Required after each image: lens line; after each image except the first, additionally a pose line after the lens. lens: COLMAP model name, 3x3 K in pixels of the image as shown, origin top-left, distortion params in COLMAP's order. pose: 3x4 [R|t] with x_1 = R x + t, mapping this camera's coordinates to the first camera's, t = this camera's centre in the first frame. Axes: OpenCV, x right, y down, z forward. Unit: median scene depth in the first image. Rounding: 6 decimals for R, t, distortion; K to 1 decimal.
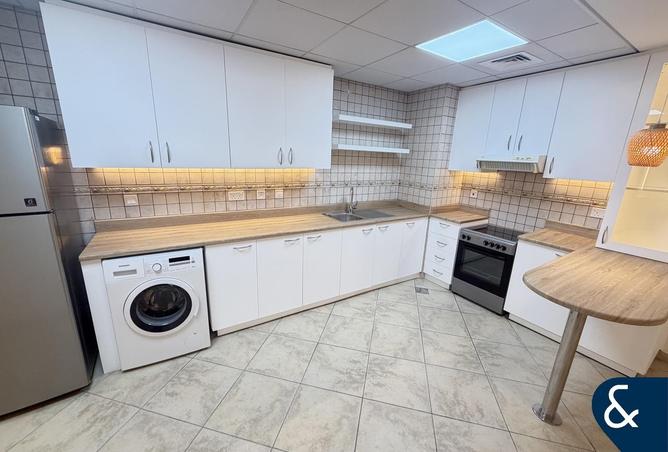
lens RADIAL K [[267.4, 0, 334.2], [0, 267.4, 223.9], [0, 0, 1]] dist [0.001213, 0.000050]
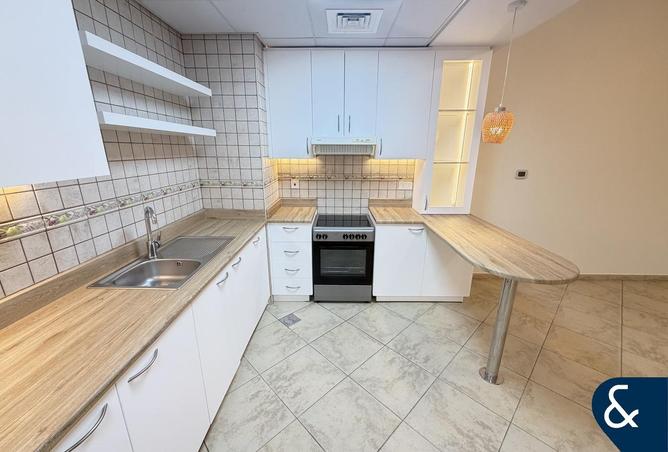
lens RADIAL K [[267.4, 0, 334.2], [0, 267.4, 223.9], [0, 0, 1]] dist [0.001213, 0.000050]
pose [[0.543555, -0.262555, 0.797253, -0.143250], [0.225639, 0.960563, 0.162499, -0.112056], [-0.808477, 0.091565, 0.581362, 0.455939]]
